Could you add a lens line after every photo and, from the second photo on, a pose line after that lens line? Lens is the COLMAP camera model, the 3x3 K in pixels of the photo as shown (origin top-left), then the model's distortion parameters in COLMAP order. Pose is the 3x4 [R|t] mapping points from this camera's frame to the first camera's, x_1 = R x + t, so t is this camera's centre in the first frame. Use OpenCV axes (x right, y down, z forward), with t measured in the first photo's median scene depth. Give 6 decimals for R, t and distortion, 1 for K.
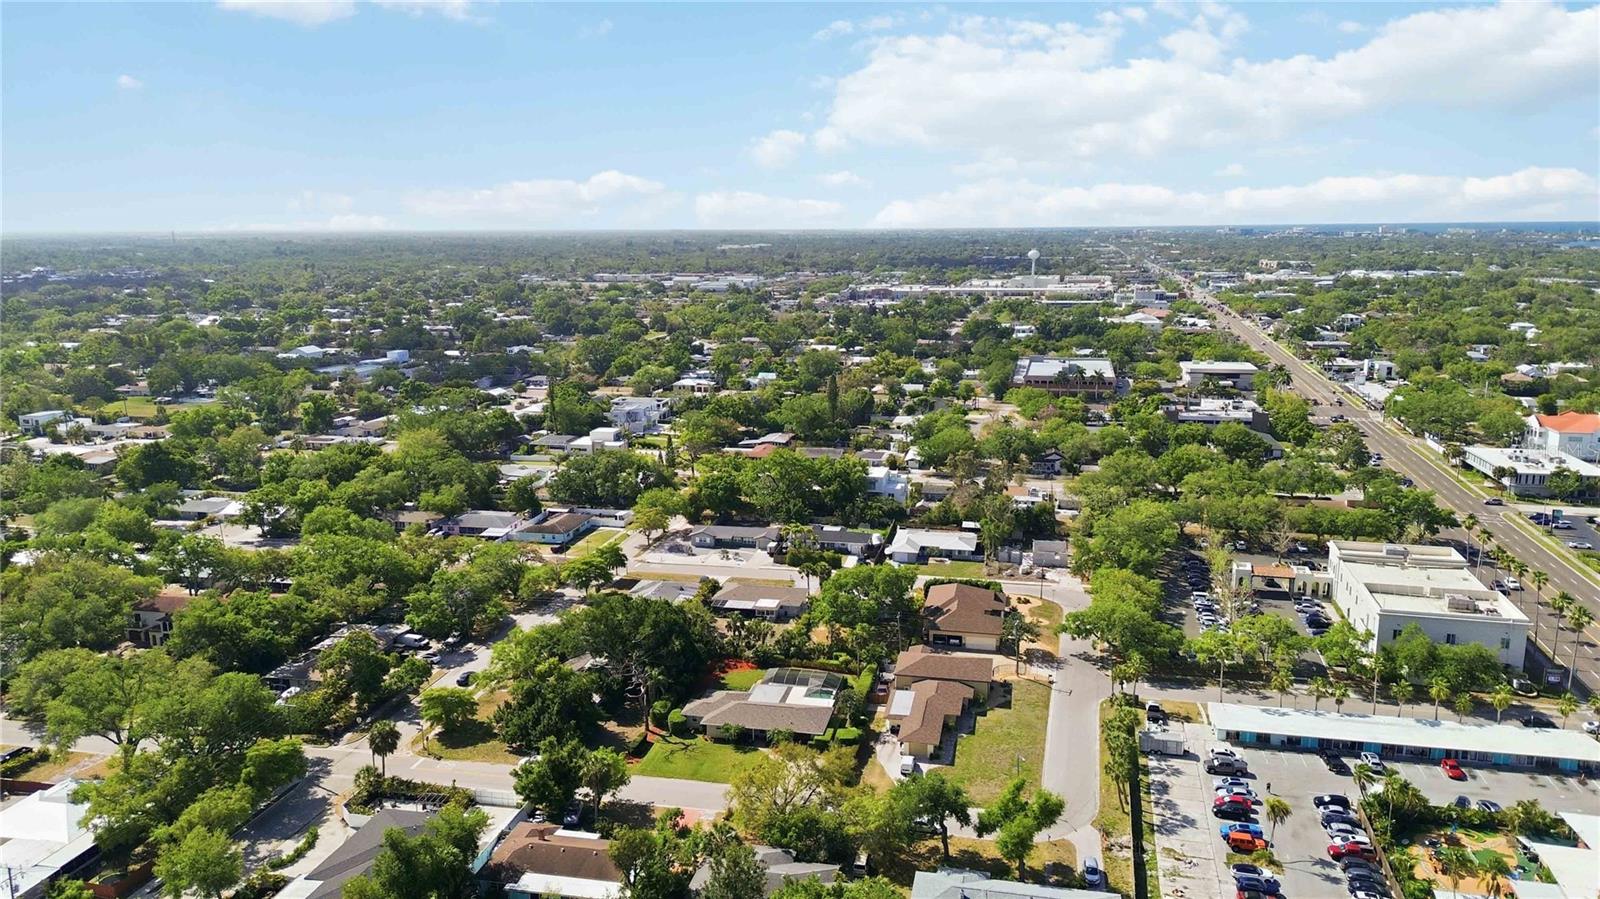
lens RADIAL K [[1128.5, 0, 799.4], [0, 1128.5, 442.4], [0, 0, 1]] dist [0.083870, -0.089213]
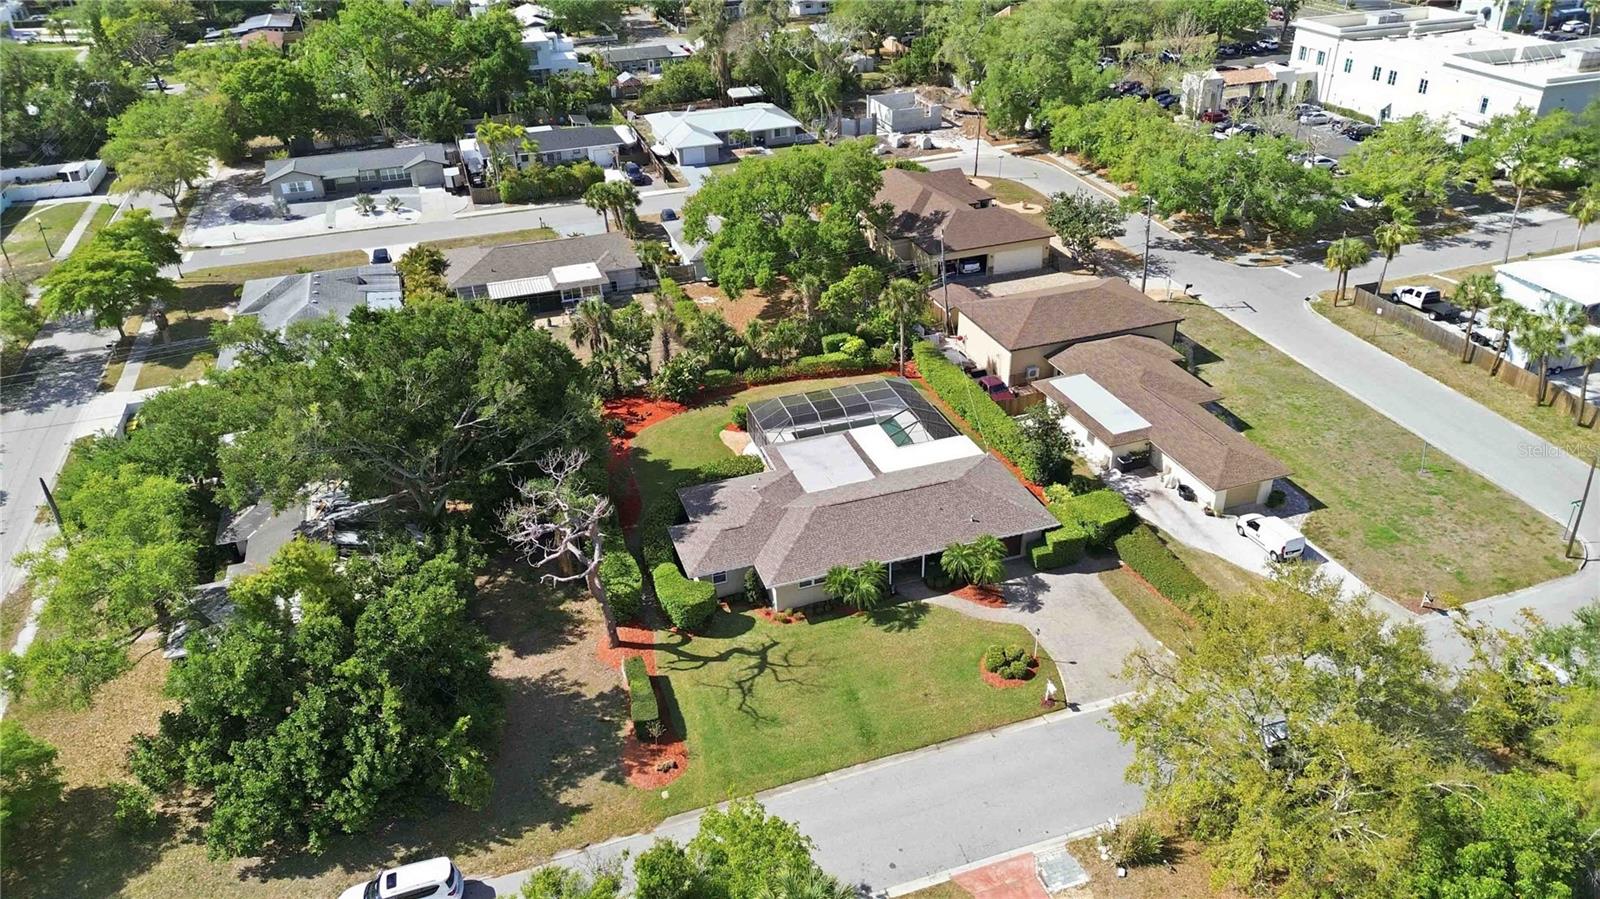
lens RADIAL K [[1128.5, 0, 797.8], [0, 1128.5, 456.0], [0, 0, 1]] dist [0.083870, -0.089213]
pose [[0.864472, -0.268035, 0.425260, -0.189602], [0.119019, 0.931065, 0.344895, 0.064316], [-0.488388, -0.247538, 0.836780, 0.574439]]
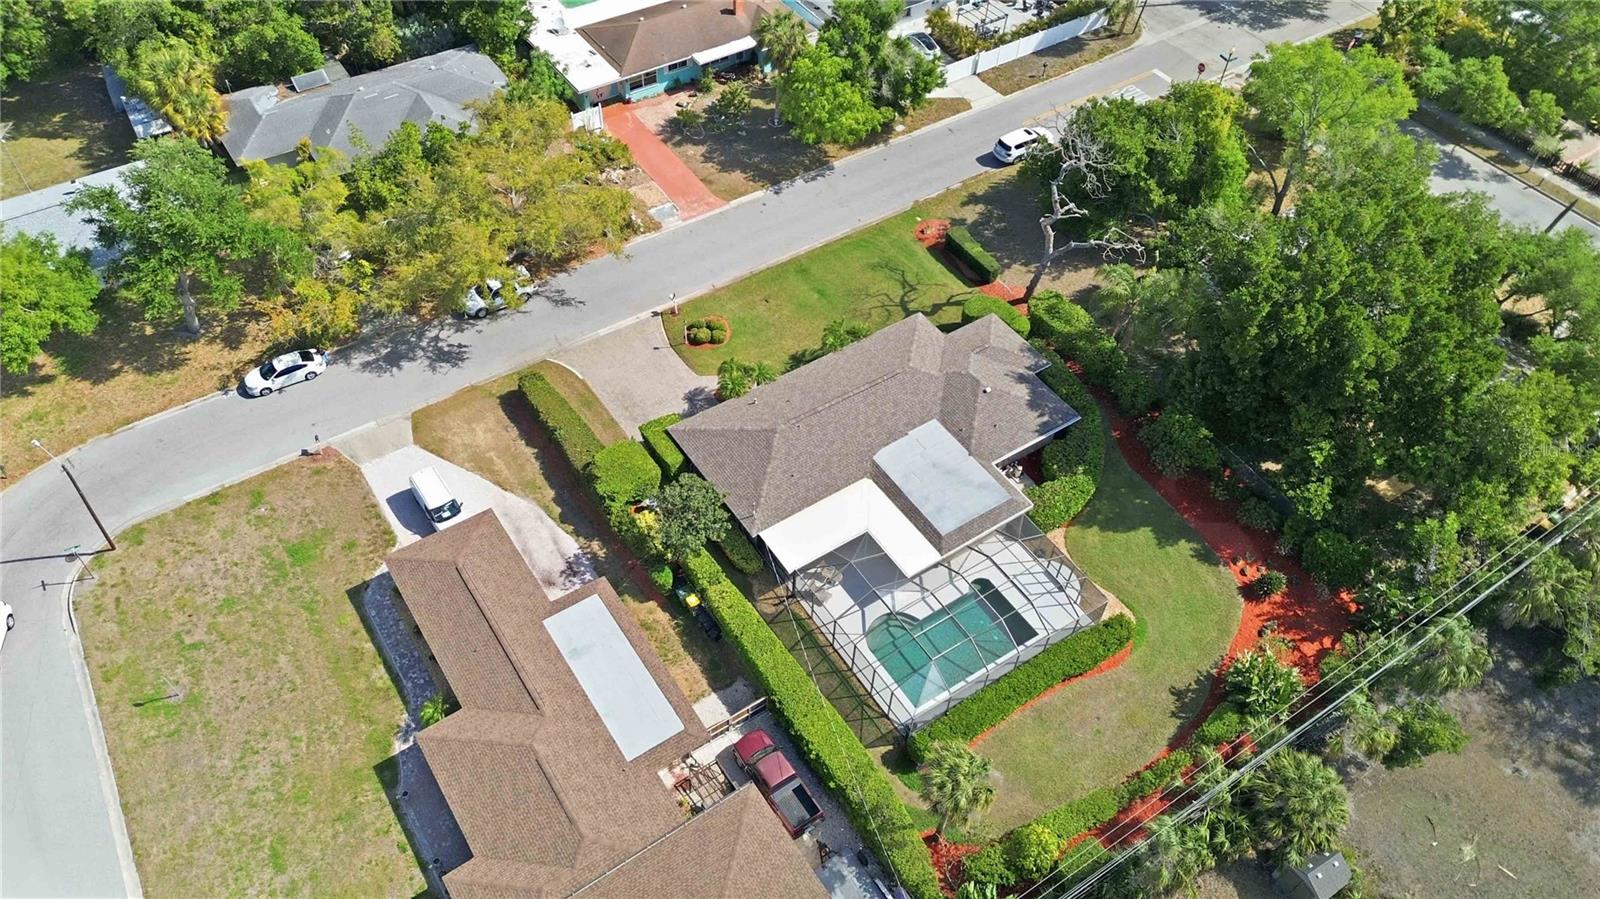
lens RADIAL K [[1128.5, 0, 795.3], [0, 1128.5, 452.2], [0, 0, 1]] dist [0.083870, -0.089213]
pose [[-0.696264, 0.535401, -0.478082, 0.149139], [-0.164658, 0.529152, 0.832398, -0.060872], [0.698644, 0.658289, -0.280271, 0.934869]]
